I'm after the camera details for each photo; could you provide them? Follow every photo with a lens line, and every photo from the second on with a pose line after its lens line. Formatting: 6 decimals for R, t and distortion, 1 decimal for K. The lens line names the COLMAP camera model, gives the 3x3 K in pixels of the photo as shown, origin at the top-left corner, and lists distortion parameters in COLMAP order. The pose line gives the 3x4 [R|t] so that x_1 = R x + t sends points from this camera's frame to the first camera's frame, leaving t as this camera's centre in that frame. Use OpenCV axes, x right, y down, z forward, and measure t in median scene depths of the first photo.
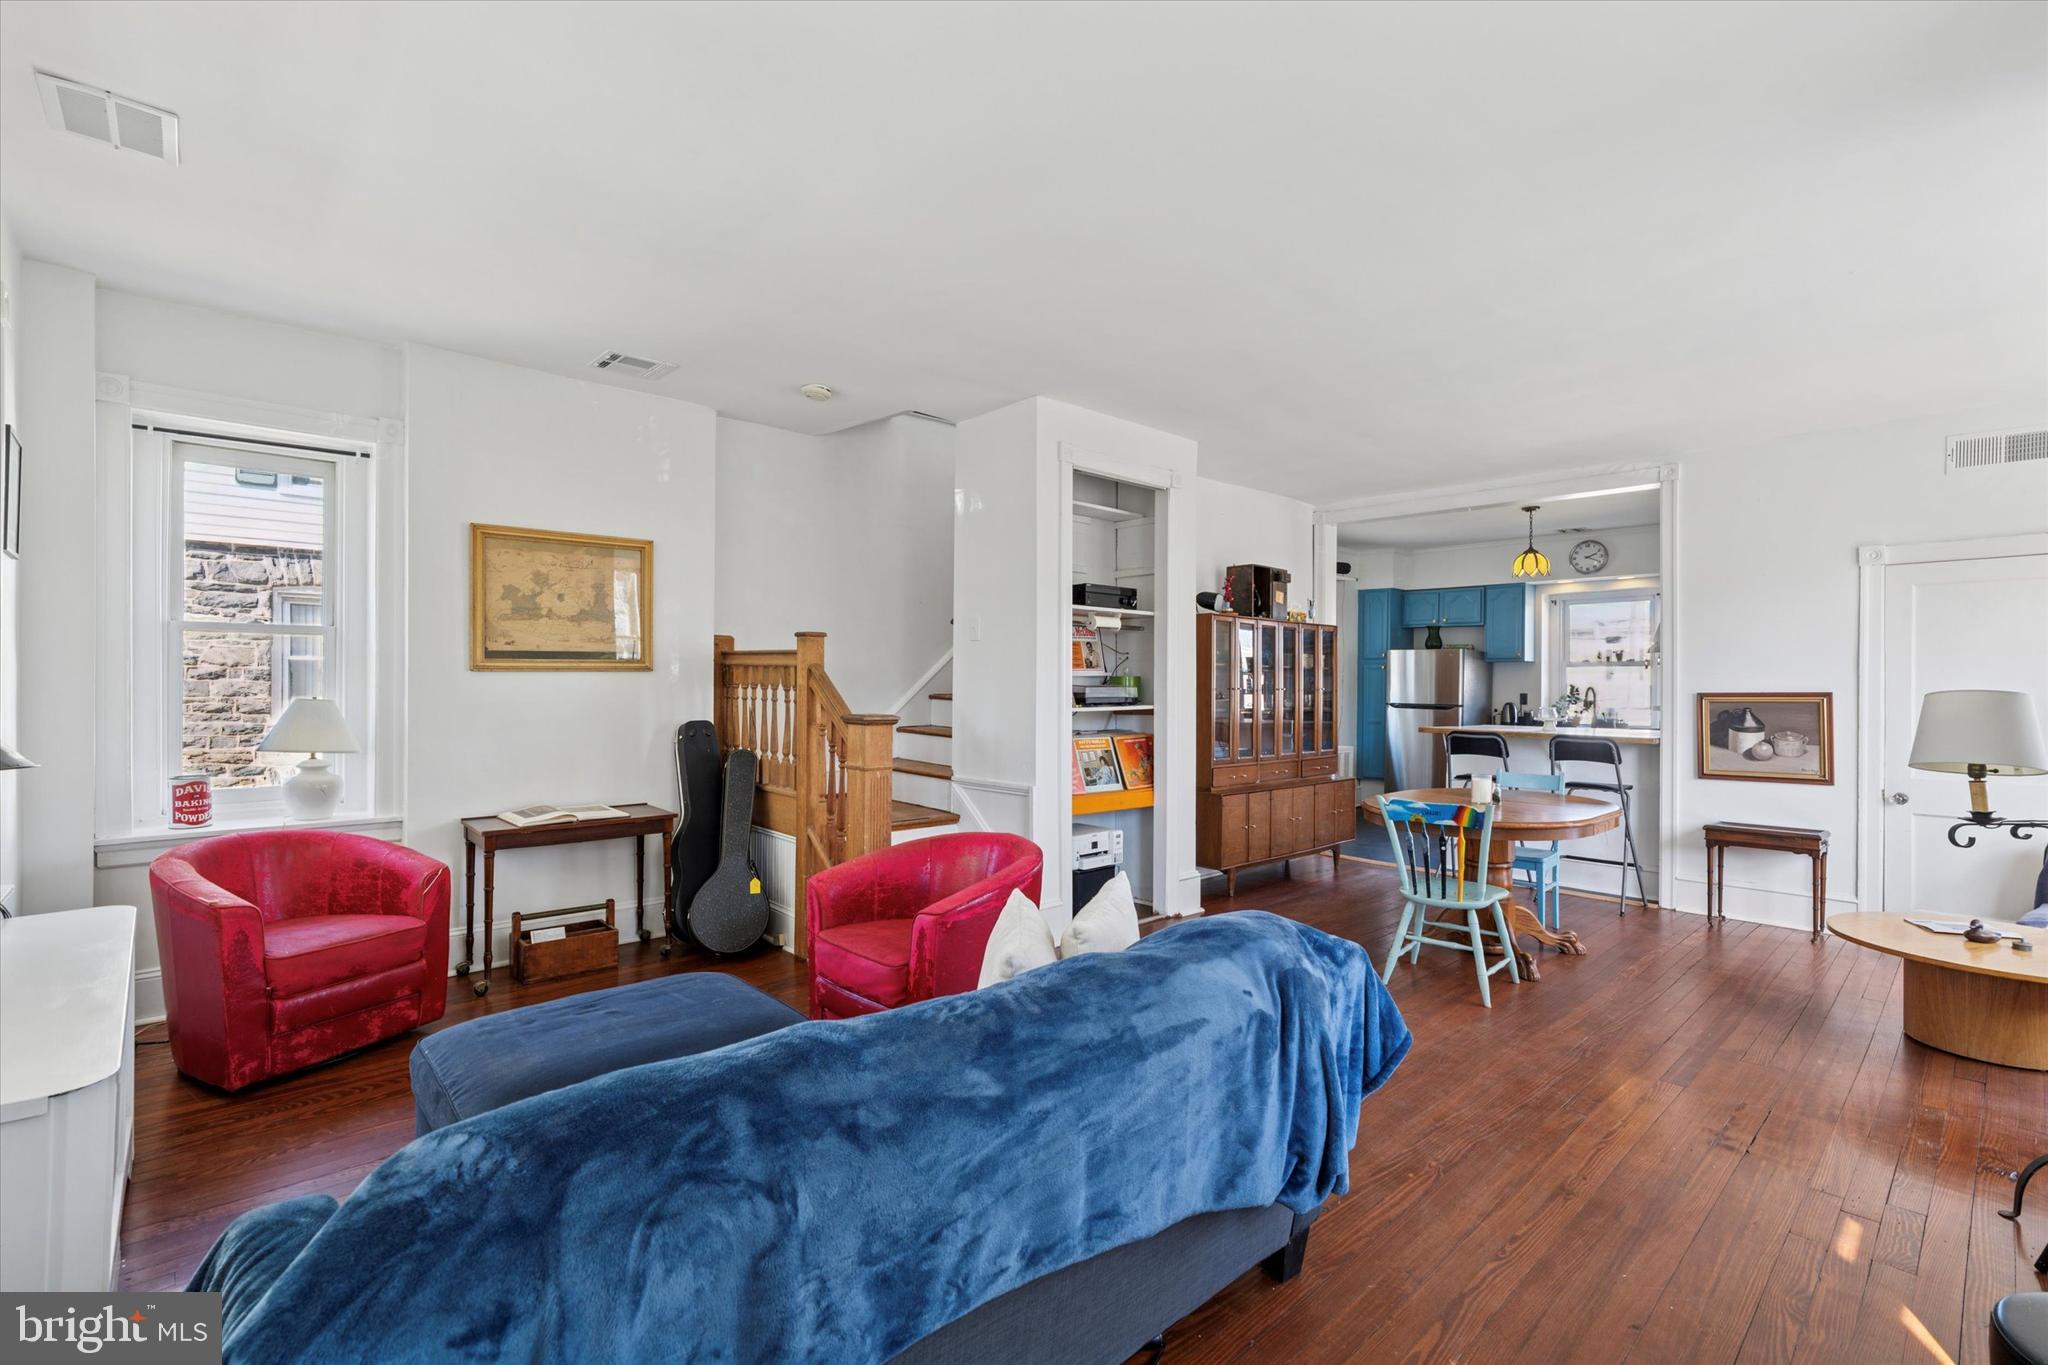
lens RADIAL K [[931.7, 0, 1023.3], [0, 931.7, 685.1], [0, 0, 1]] dist [-0.000625, 0.000677]
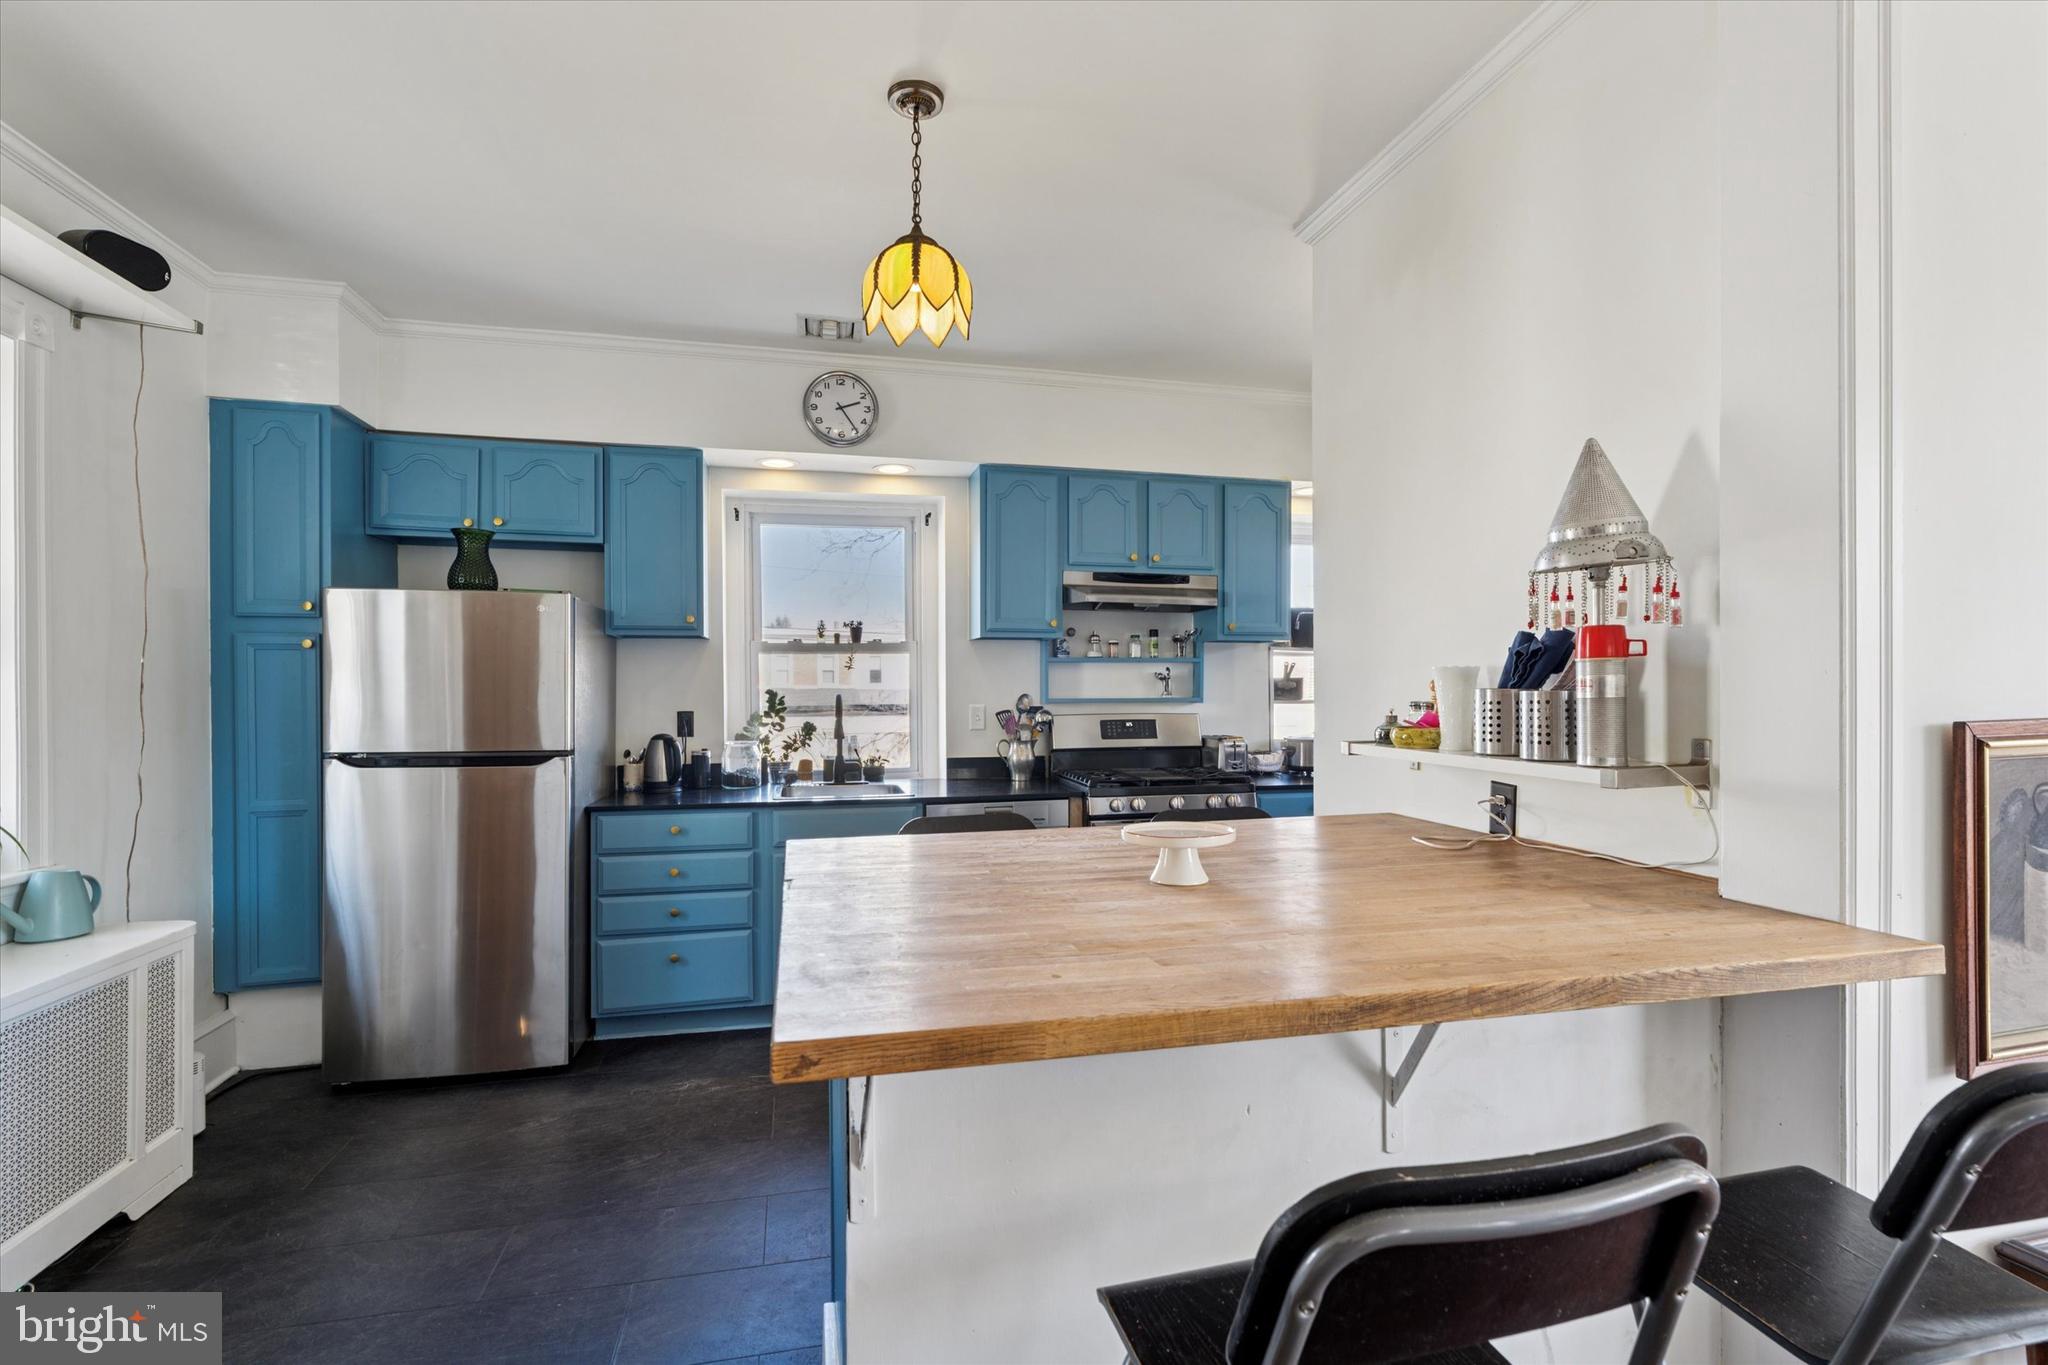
lens RADIAL K [[931.7, 0, 1027.5], [0, 931.7, 691.0], [0, 0, 1]] dist [-0.000625, 0.000677]
pose [[0.492039, -0.010053, 0.870515, 0.375083], [0.008659, 0.999940, 0.006653, -0.003211], [-0.870530, 0.004265, 0.492097, 1.029579]]
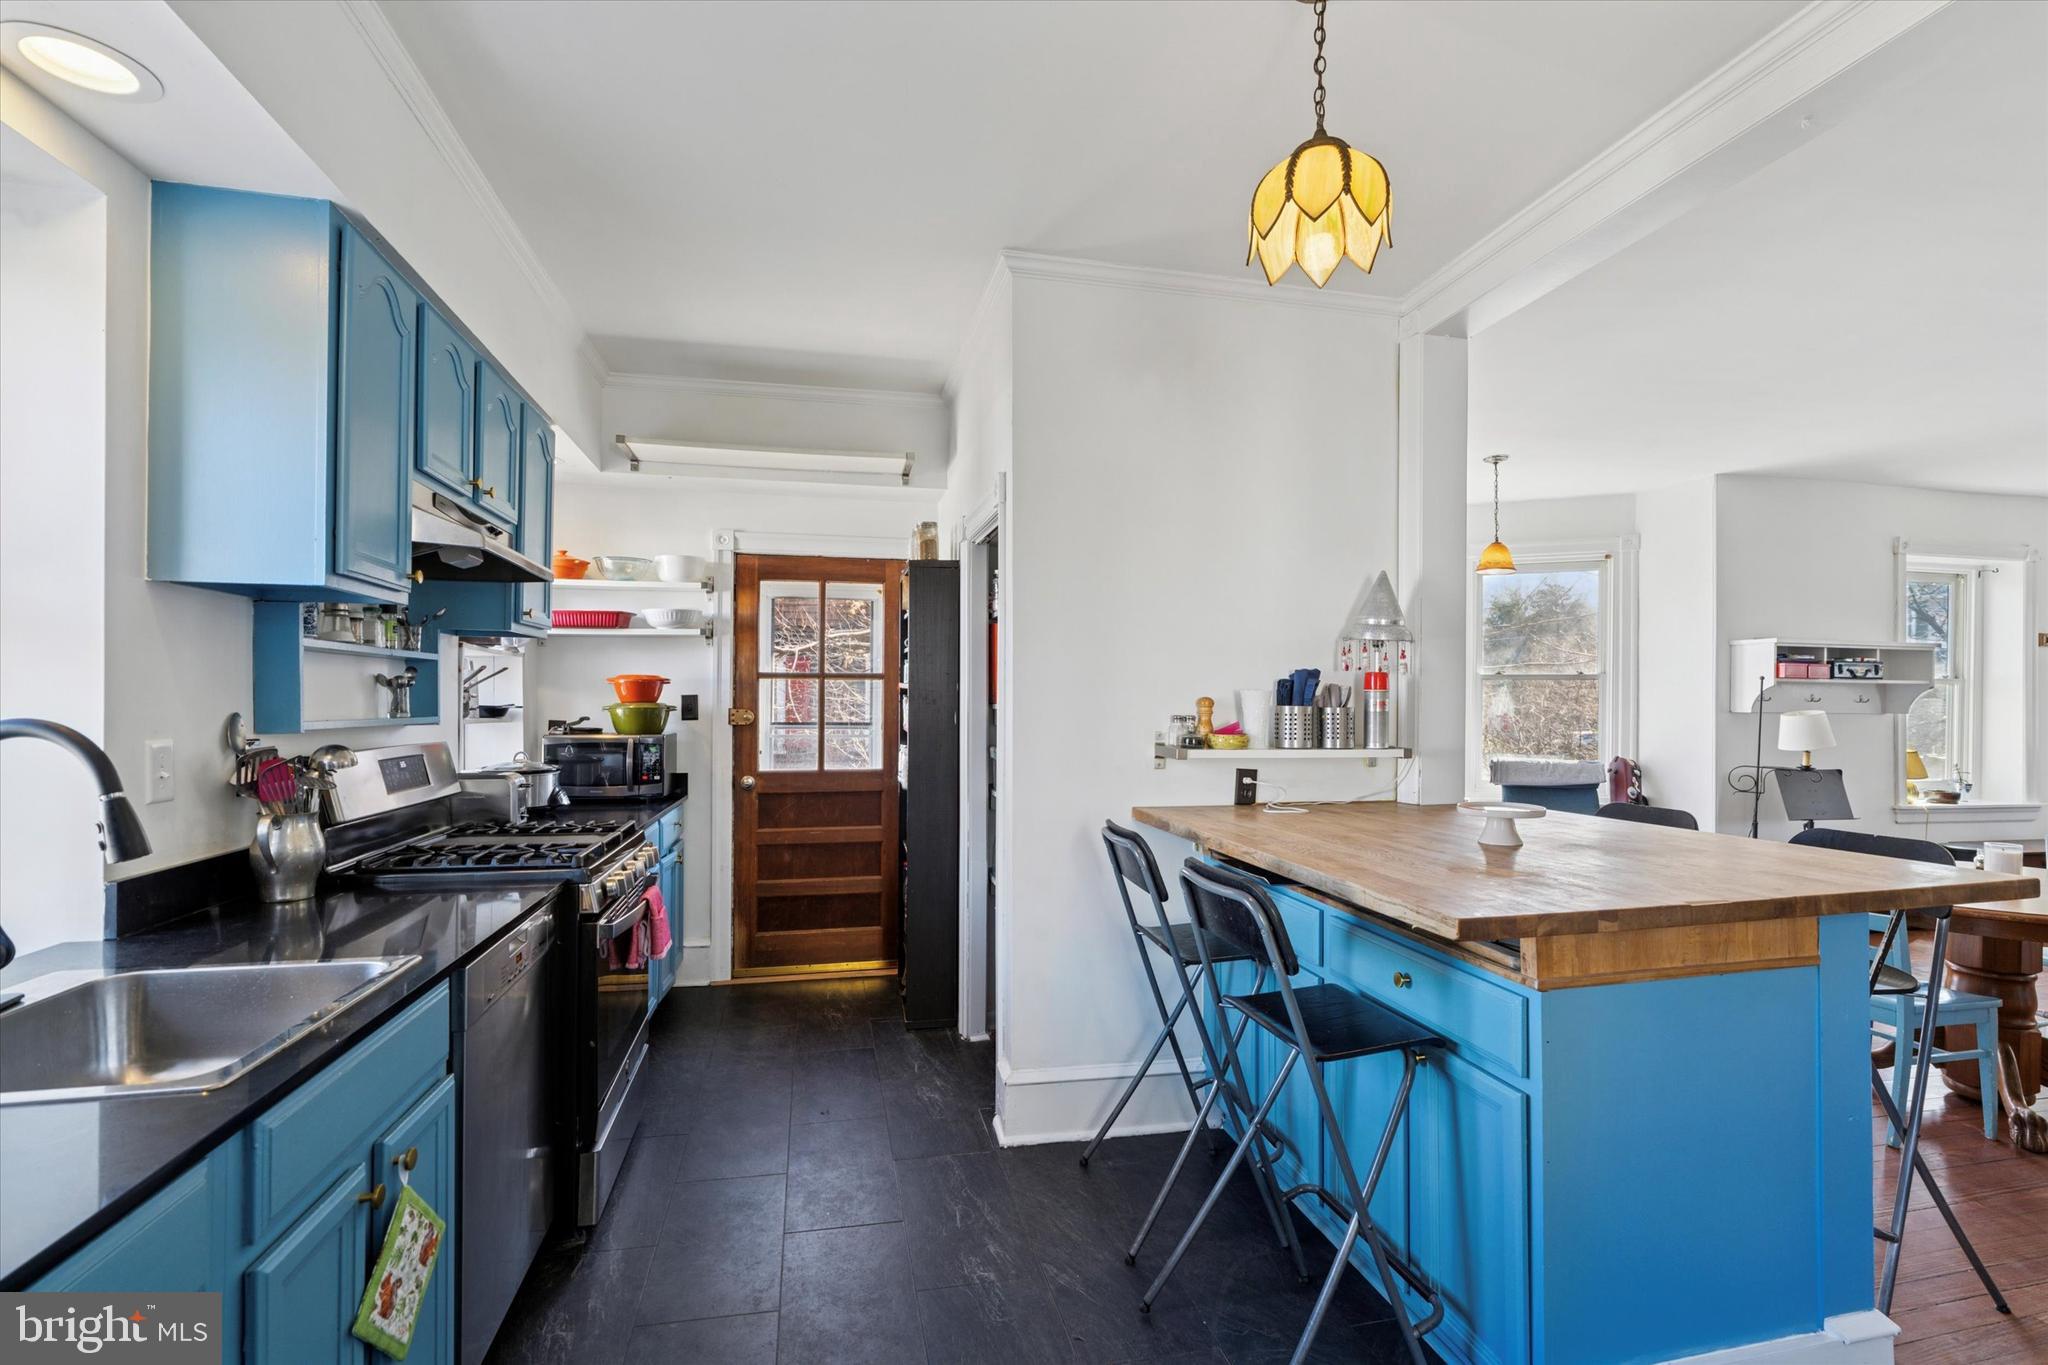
lens RADIAL K [[931.7, 0, 1025.2], [0, 931.7, 693.8], [0, 0, 1]] dist [-0.000625, 0.000677]
pose [[-0.863929, -0.005851, 0.503580, 0.610449], [-0.008642, 0.999958, -0.003206, -0.004134], [-0.503540, -0.007122, -0.863943, 1.561814]]
